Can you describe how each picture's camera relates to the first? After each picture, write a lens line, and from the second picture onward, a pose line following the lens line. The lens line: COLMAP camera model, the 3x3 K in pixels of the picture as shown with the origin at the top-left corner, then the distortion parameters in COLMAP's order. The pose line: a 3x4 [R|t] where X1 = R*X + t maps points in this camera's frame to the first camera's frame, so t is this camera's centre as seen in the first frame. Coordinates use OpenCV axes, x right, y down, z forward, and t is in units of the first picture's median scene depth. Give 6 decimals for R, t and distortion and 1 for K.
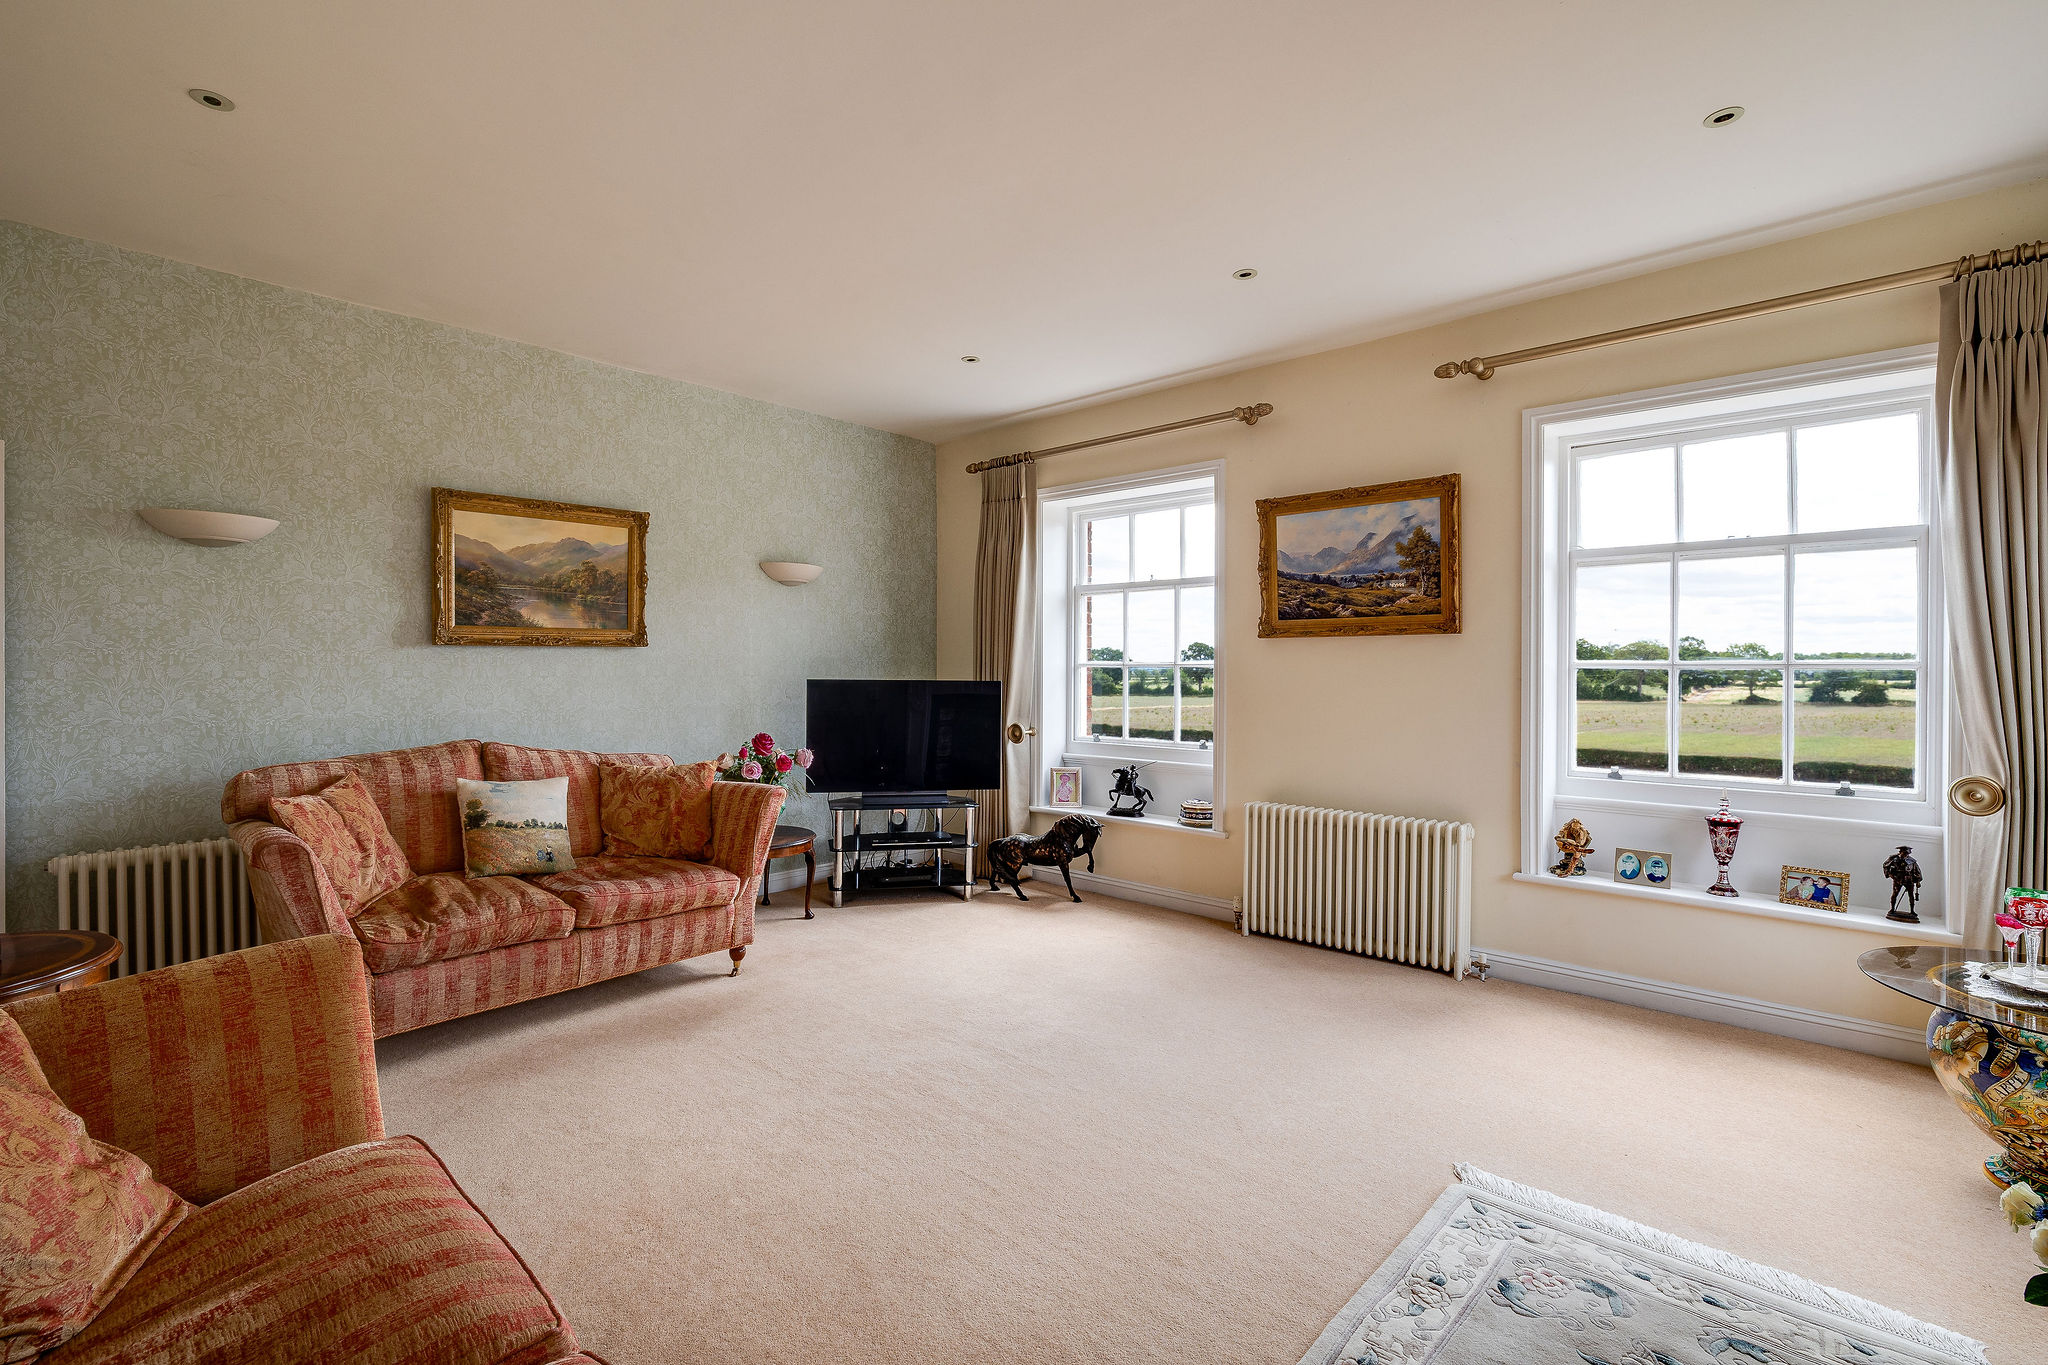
lens RADIAL K [[920.6, 0, 1063.0], [0, 920.6, 675.2], [0, 0, 1]] dist [-0.000606, 0.000013]
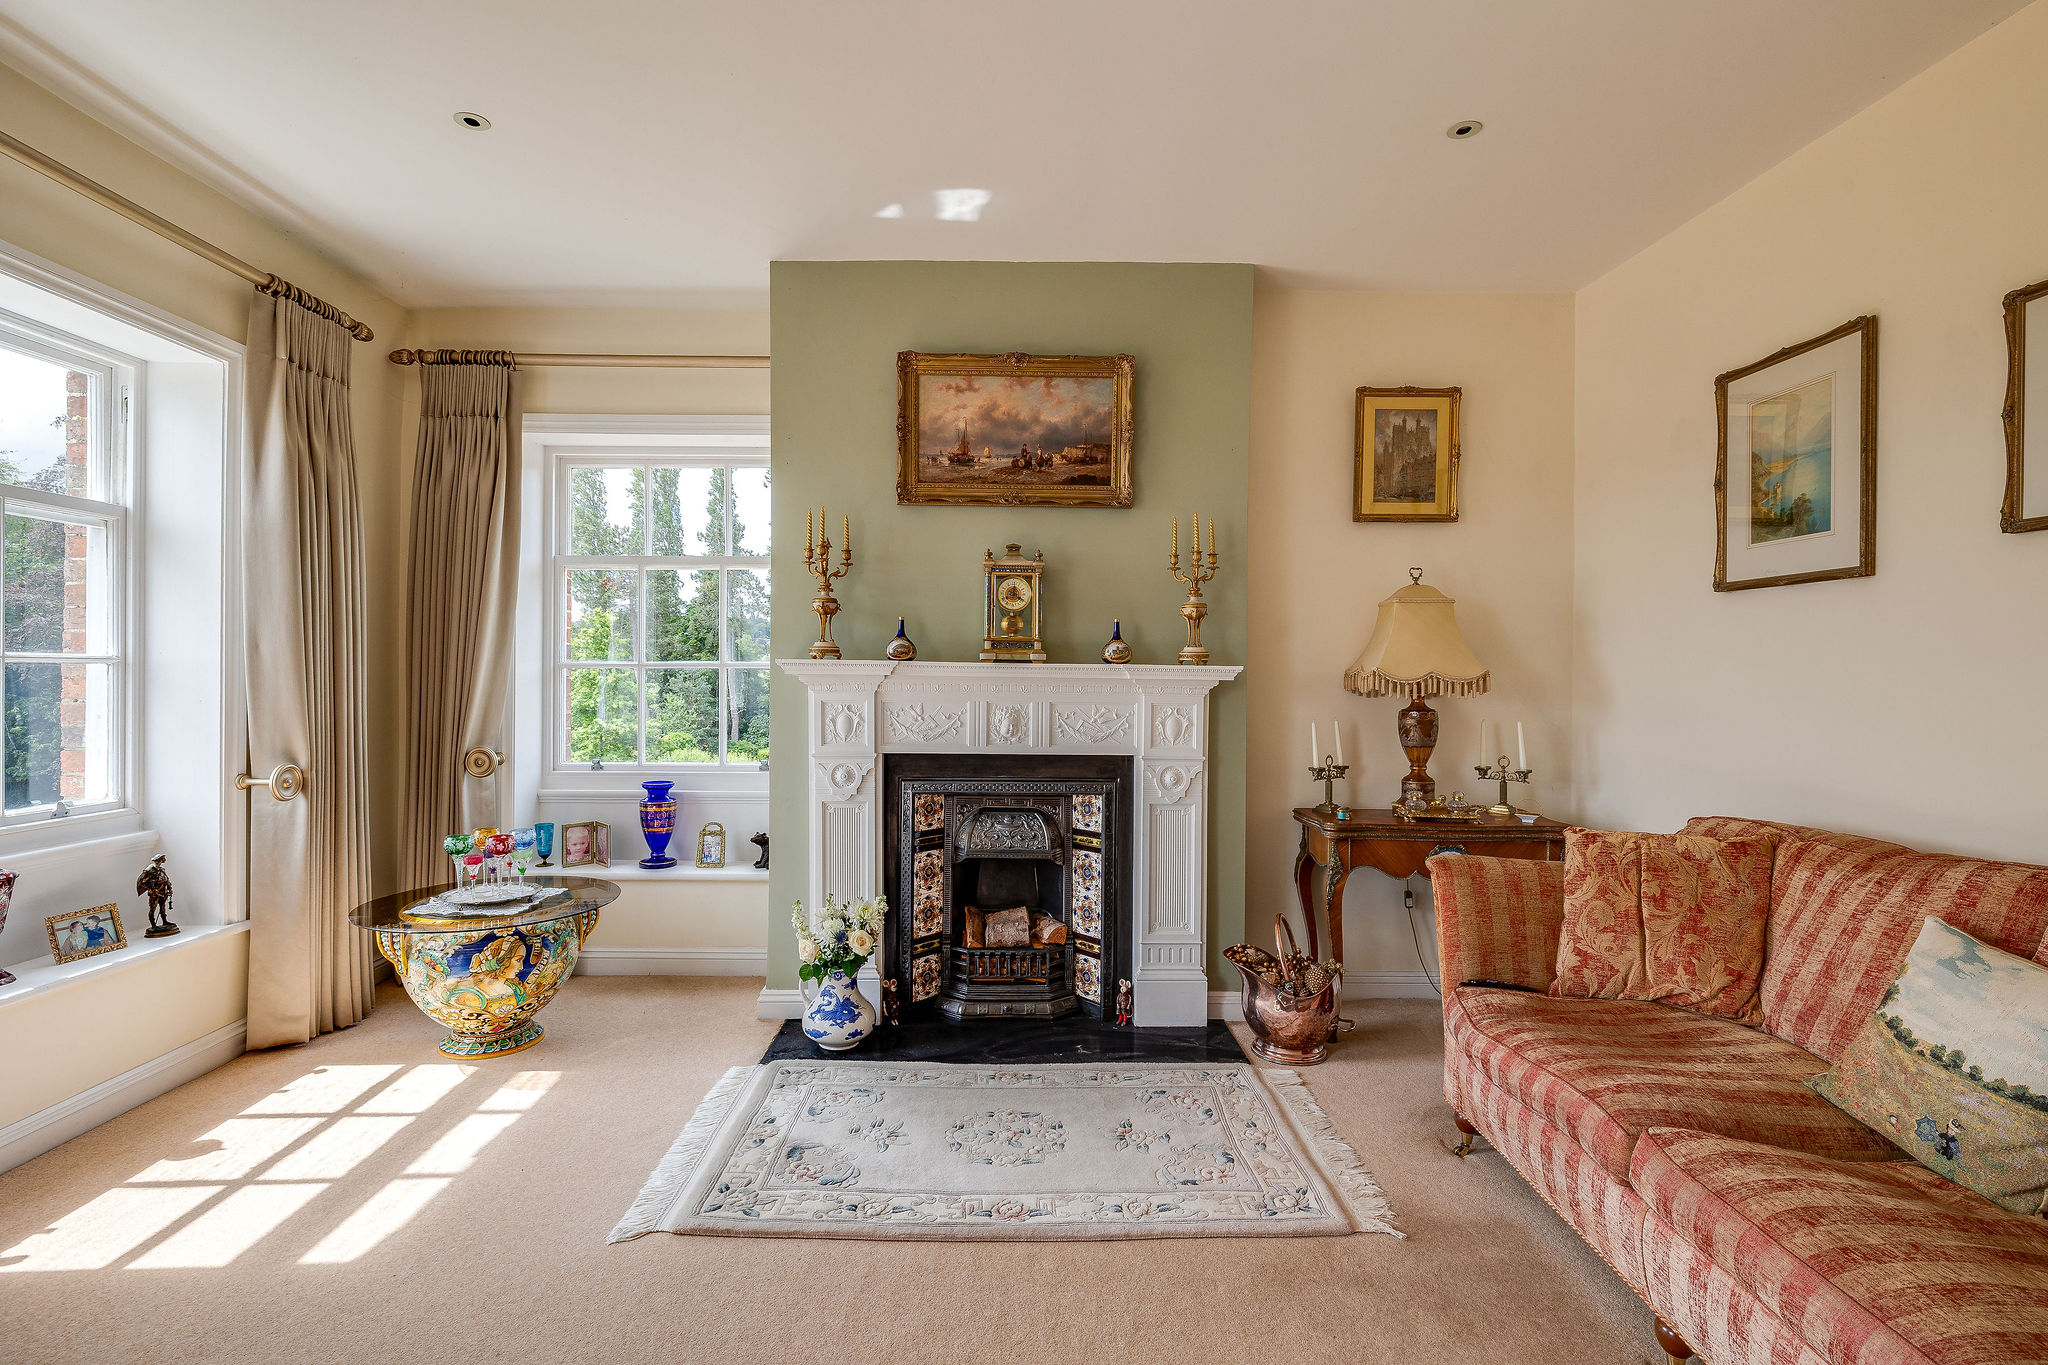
lens RADIAL K [[952.5, 0, 1014.2], [0, 952.5, 674.3], [0, 0, 1]] dist [-0.001954, 0.000201]
pose [[-0.653268, -0.008220, 0.757082, -0.284205], [-0.005406, 0.999966, 0.006192, -0.005171], [-0.757108, -0.000048, -0.653290, 0.746107]]
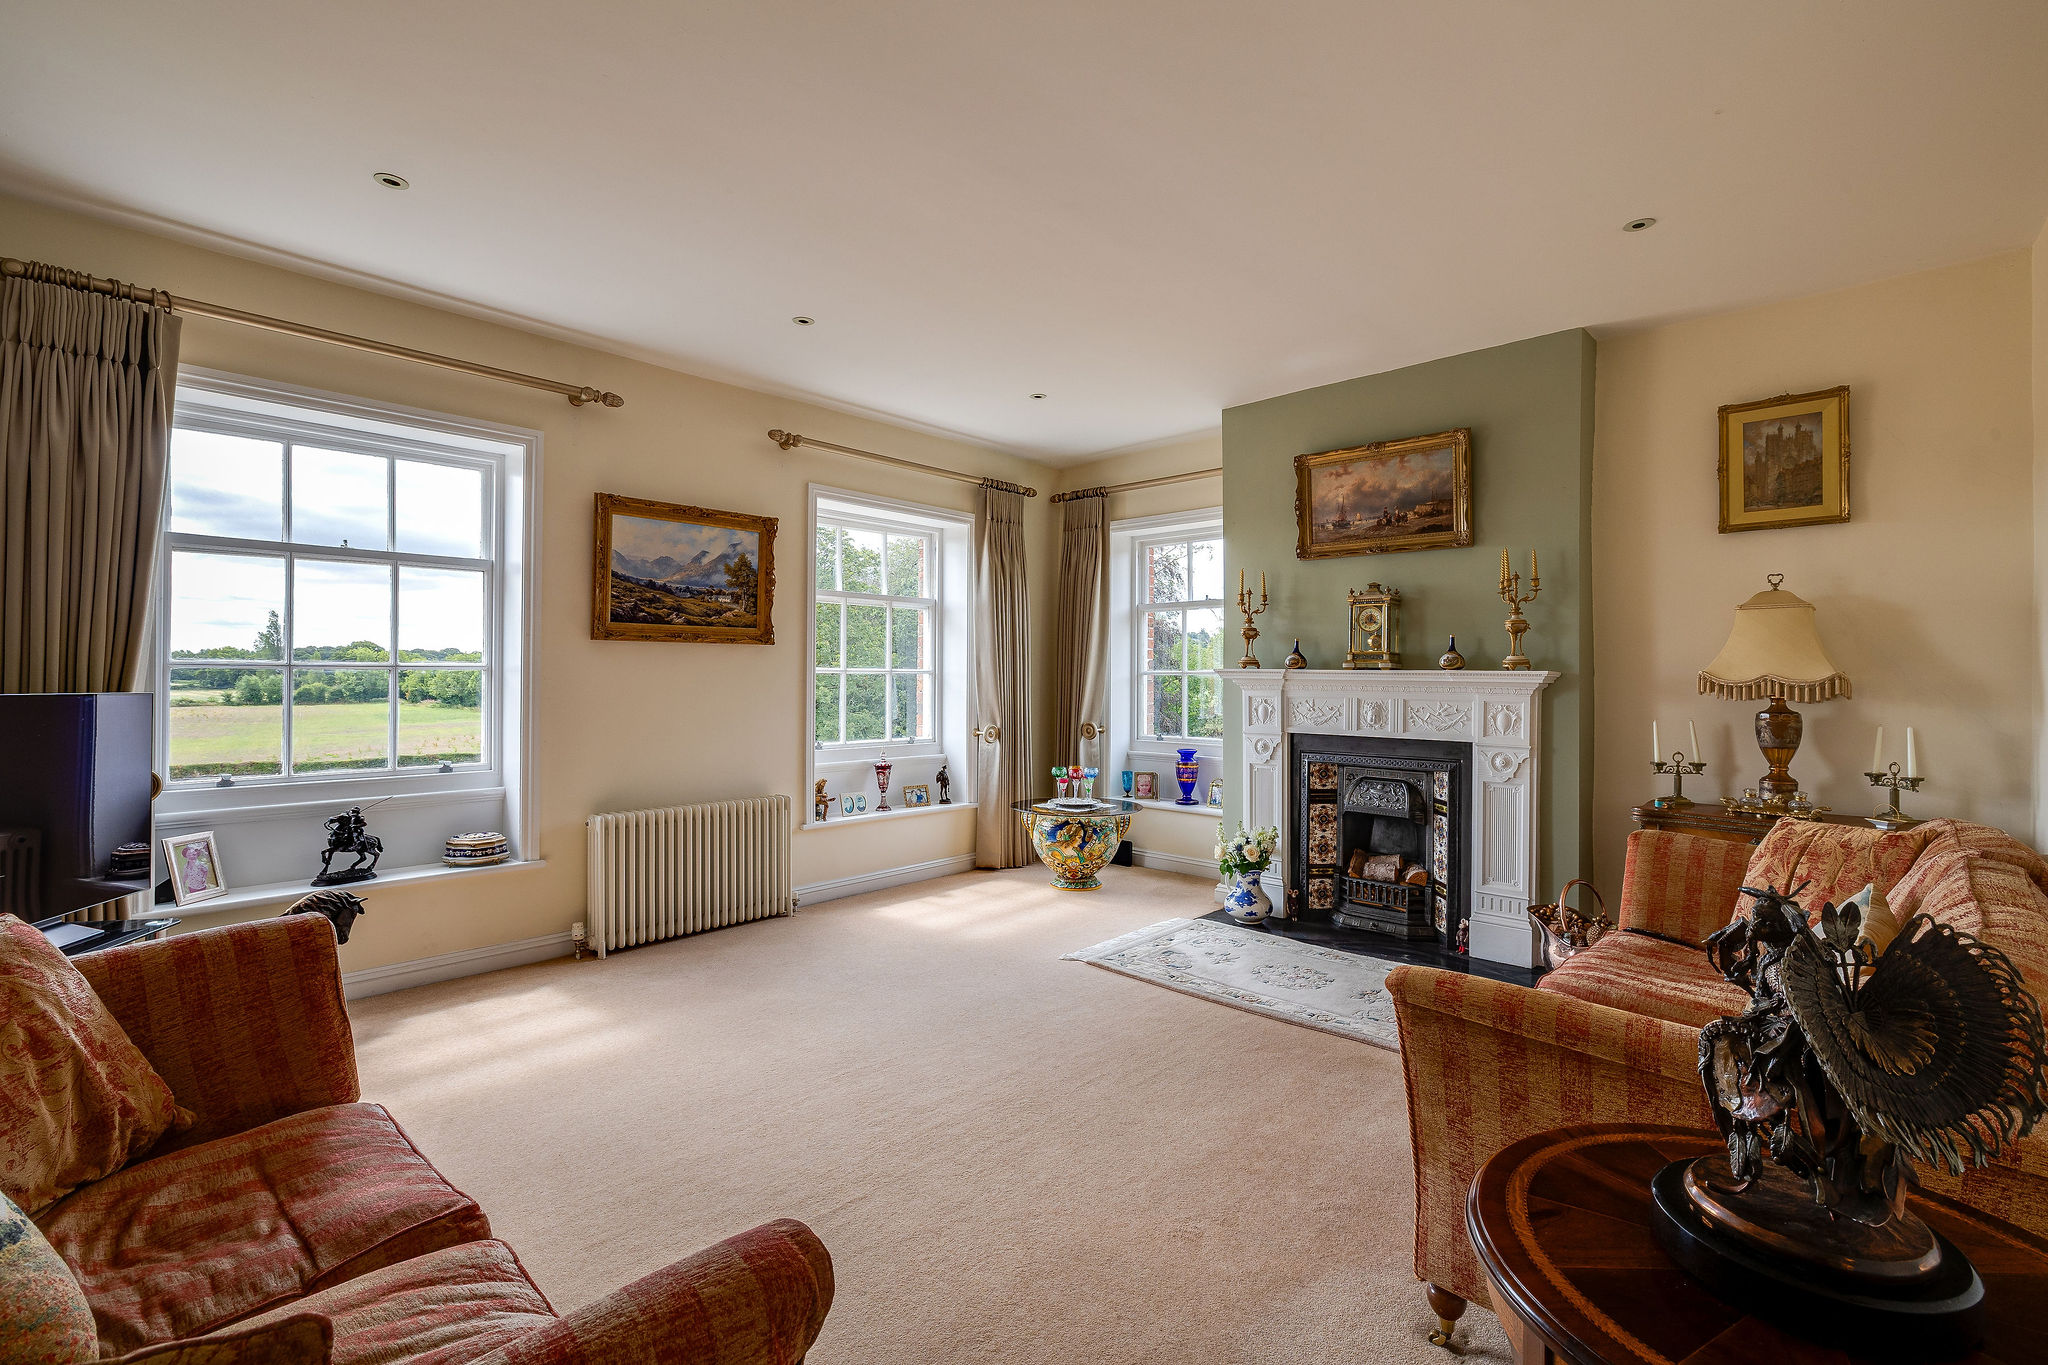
lens RADIAL K [[884.6, 0, 1024.5], [0, 884.6, 671.4], [0, 0, 1]] dist [0.001054, 0.000285]
pose [[0.047540, 0.002042, 0.998867, -0.723499], [0.000685, 0.999998, -0.002077, -0.006187], [-0.998869, 0.000783, 0.047539, 0.568391]]
